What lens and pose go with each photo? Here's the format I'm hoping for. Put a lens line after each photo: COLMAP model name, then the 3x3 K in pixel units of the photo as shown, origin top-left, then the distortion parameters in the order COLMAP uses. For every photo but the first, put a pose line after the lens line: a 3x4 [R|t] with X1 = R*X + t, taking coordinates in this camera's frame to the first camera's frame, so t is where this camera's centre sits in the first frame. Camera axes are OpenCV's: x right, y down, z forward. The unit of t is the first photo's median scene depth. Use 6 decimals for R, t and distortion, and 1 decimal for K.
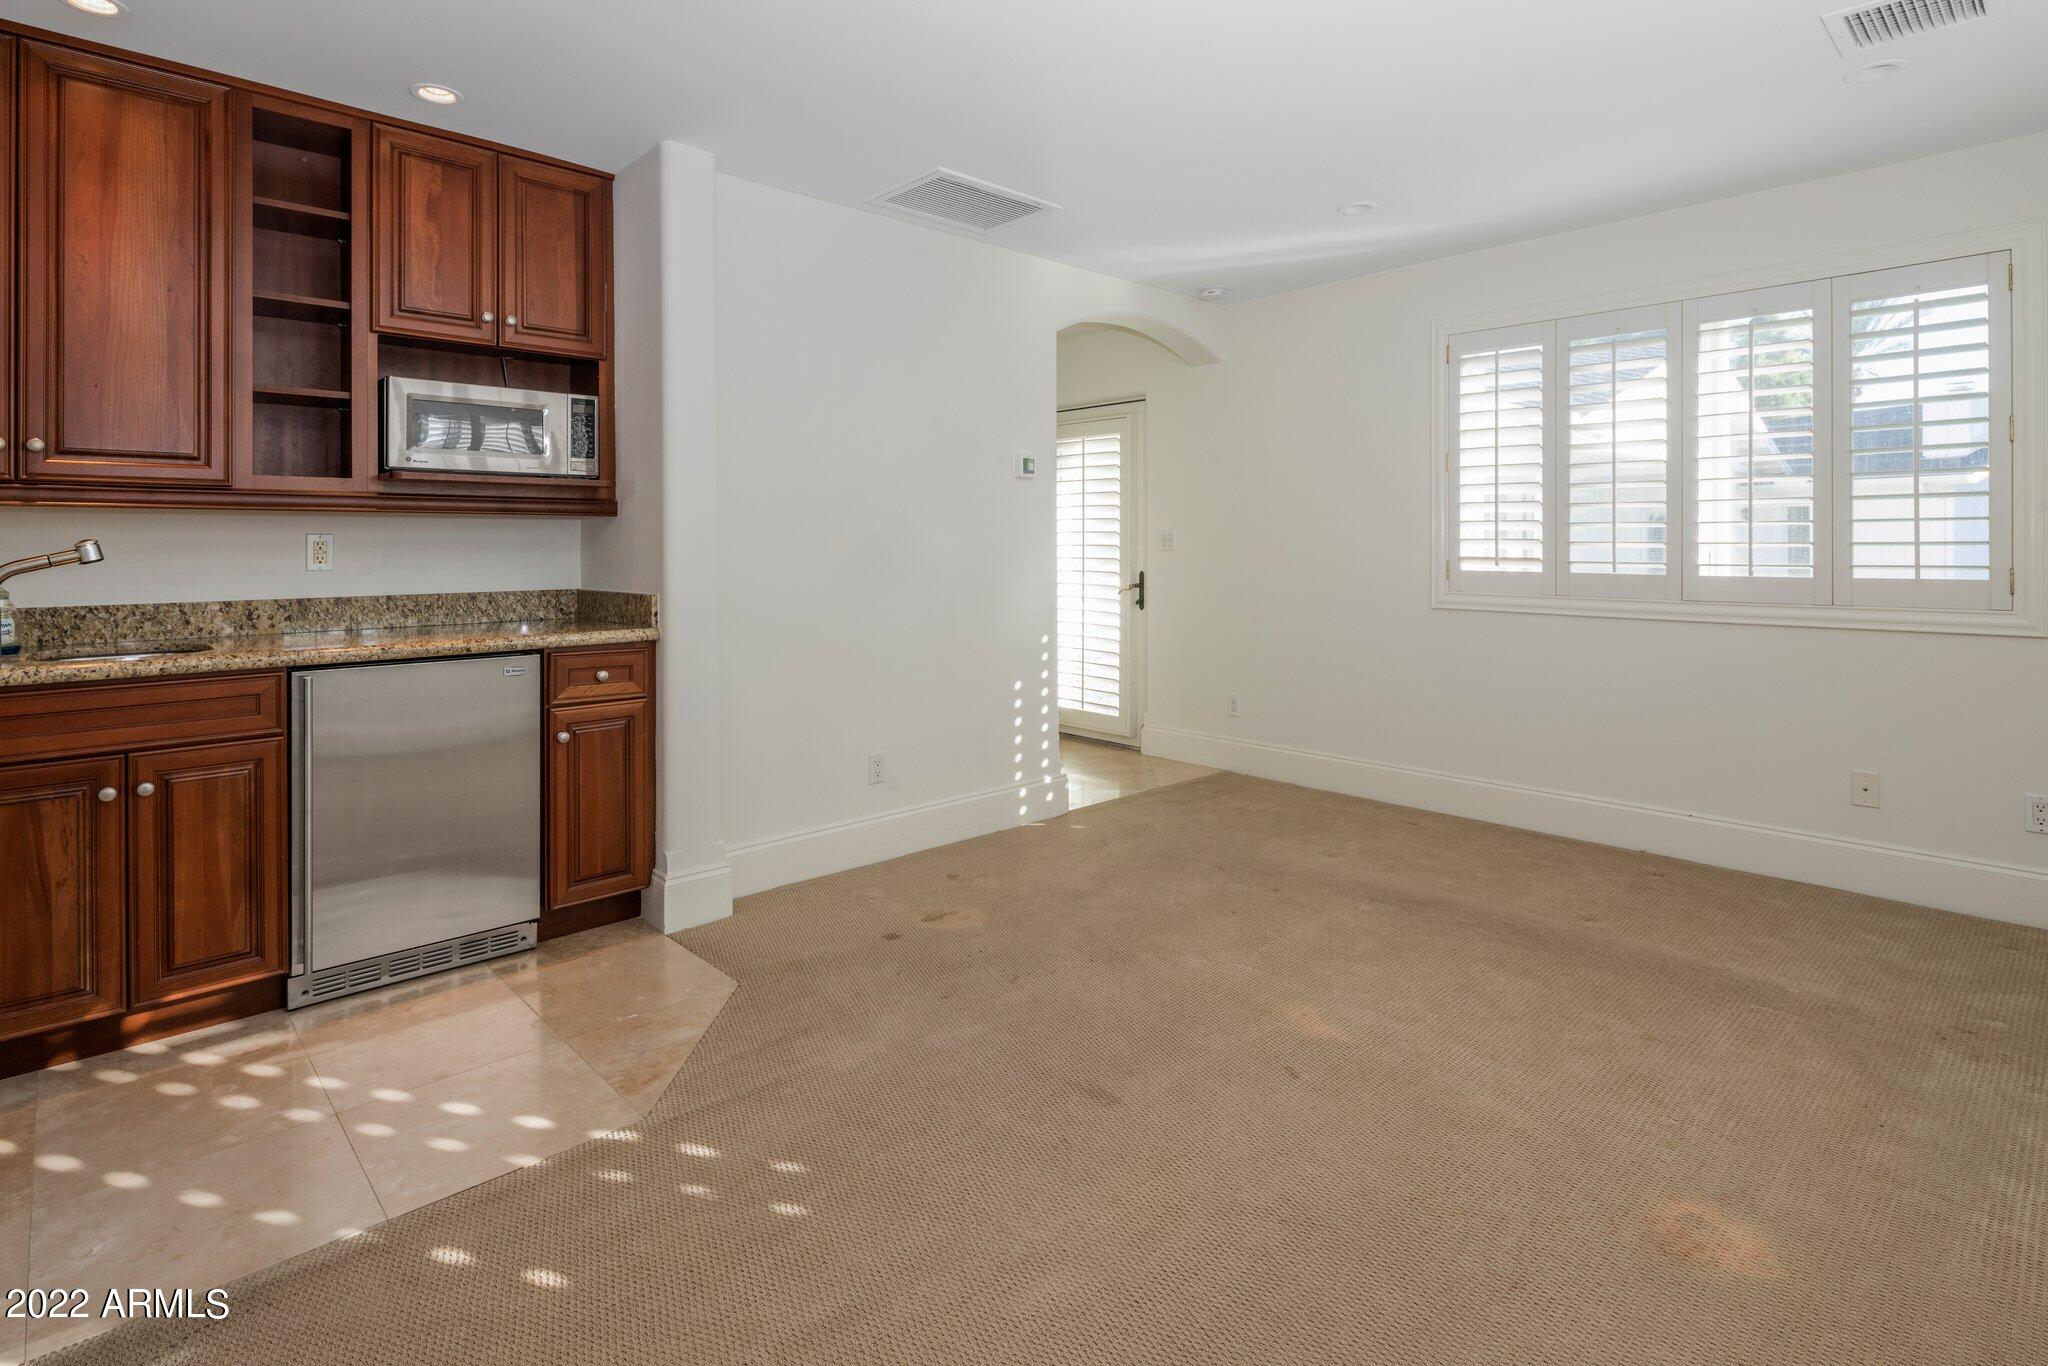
lens RADIAL K [[1015.0, 0, 1021.0], [0, 1015.0, 536.0], [0, 0, 1]] dist [-0.000801, -0.000231]
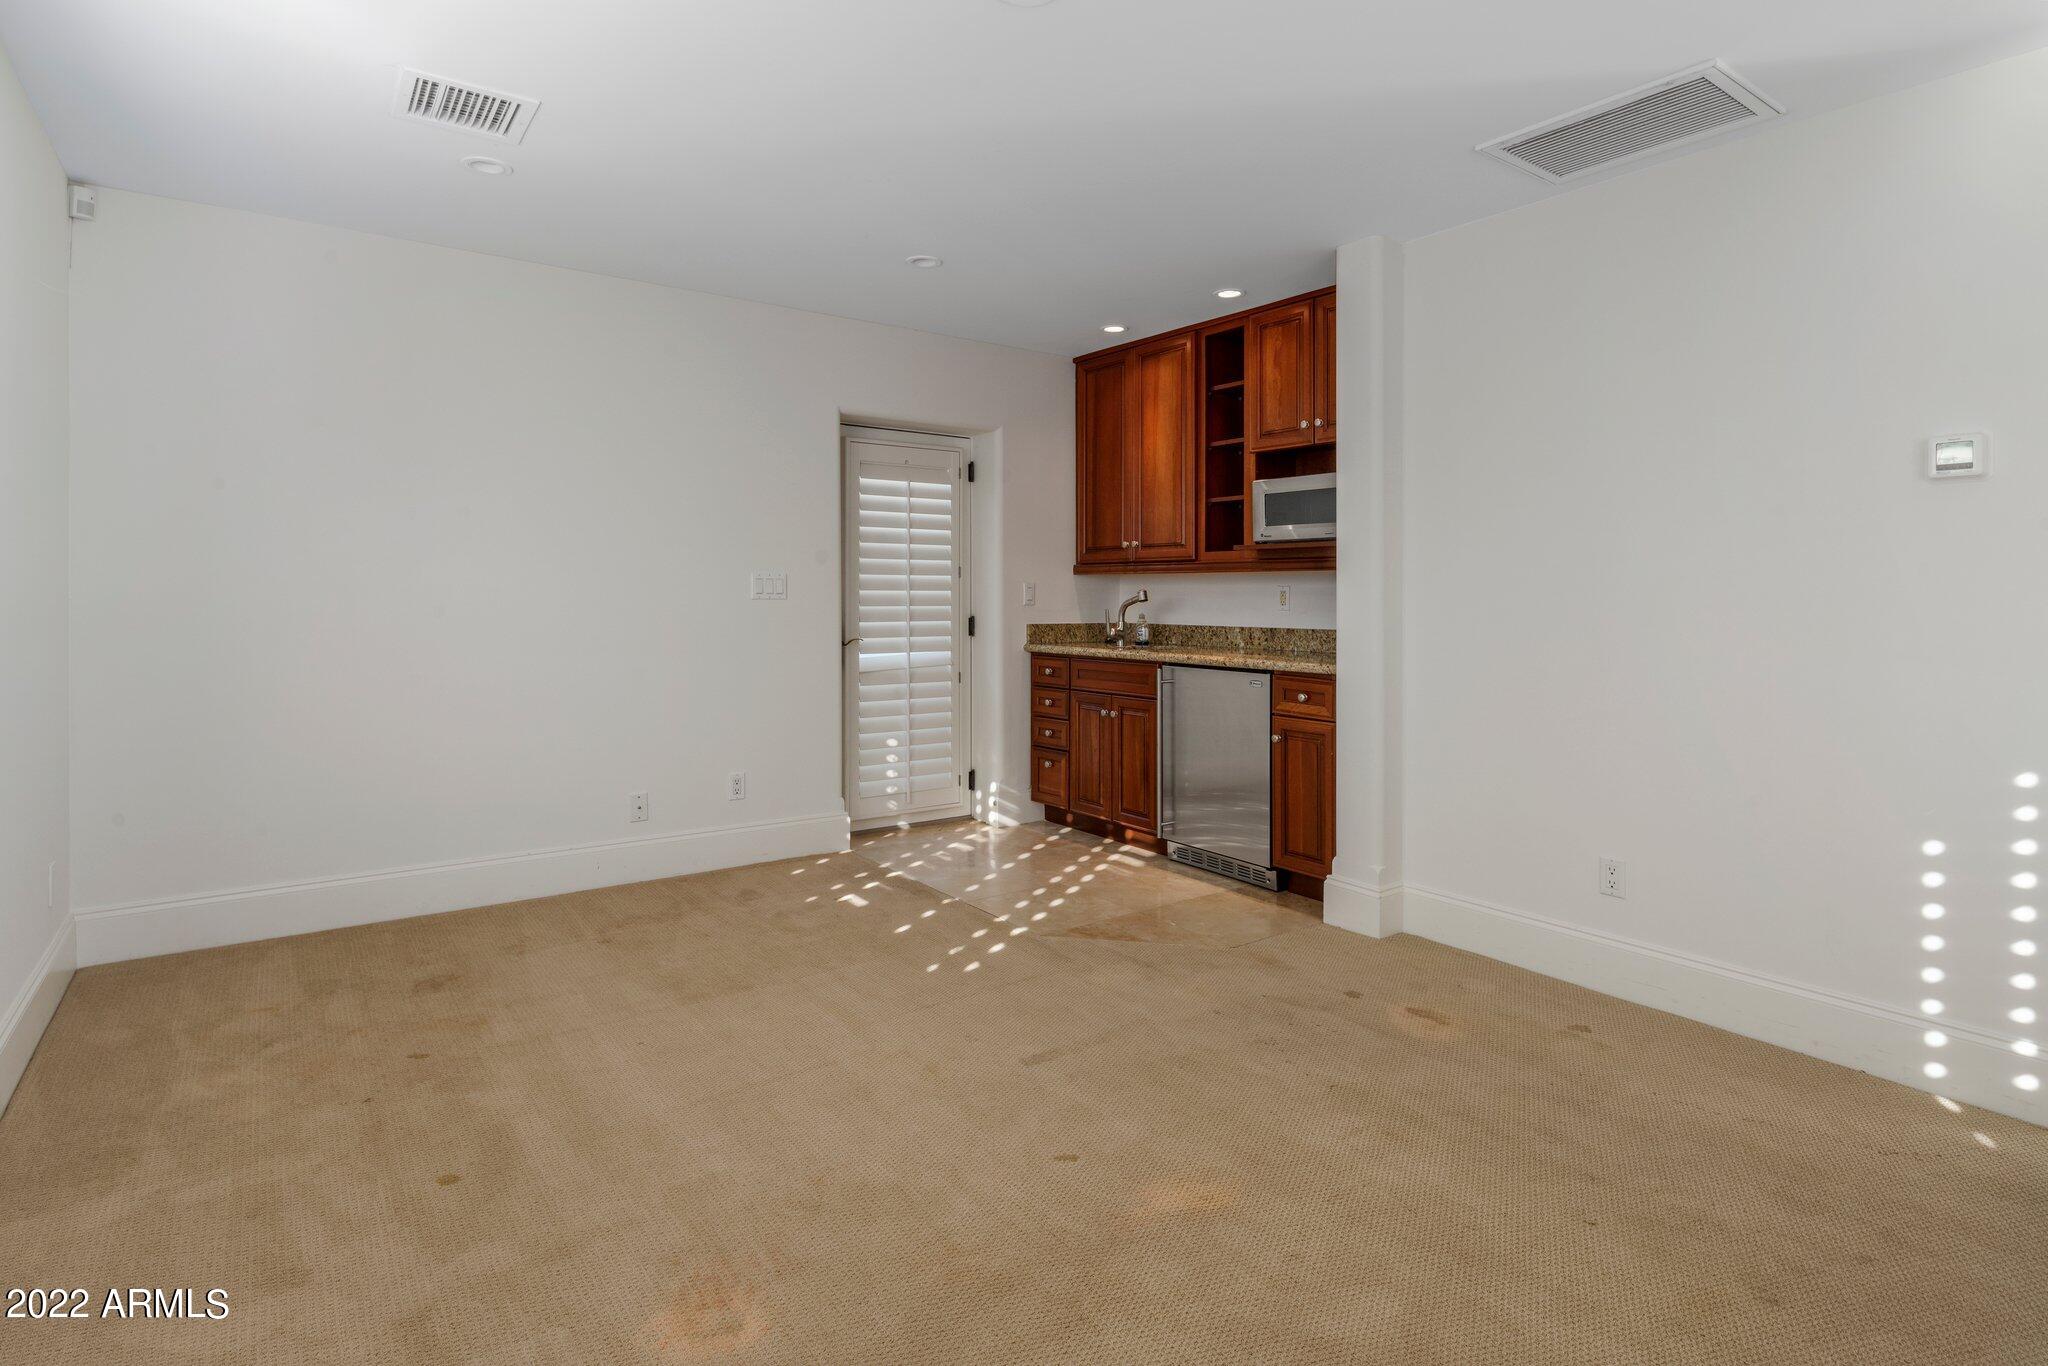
lens RADIAL K [[1048.2, 0, 1021.3], [0, 1048.2, 594.0], [0, 0, 1]] dist [-0.000756, -0.000161]
pose [[-0.123205, 0.003761, -0.992374, 0.962827], [0.000909, 0.999993, 0.003677, 0.003589], [0.992381, -0.000449, -0.123208, 0.849082]]
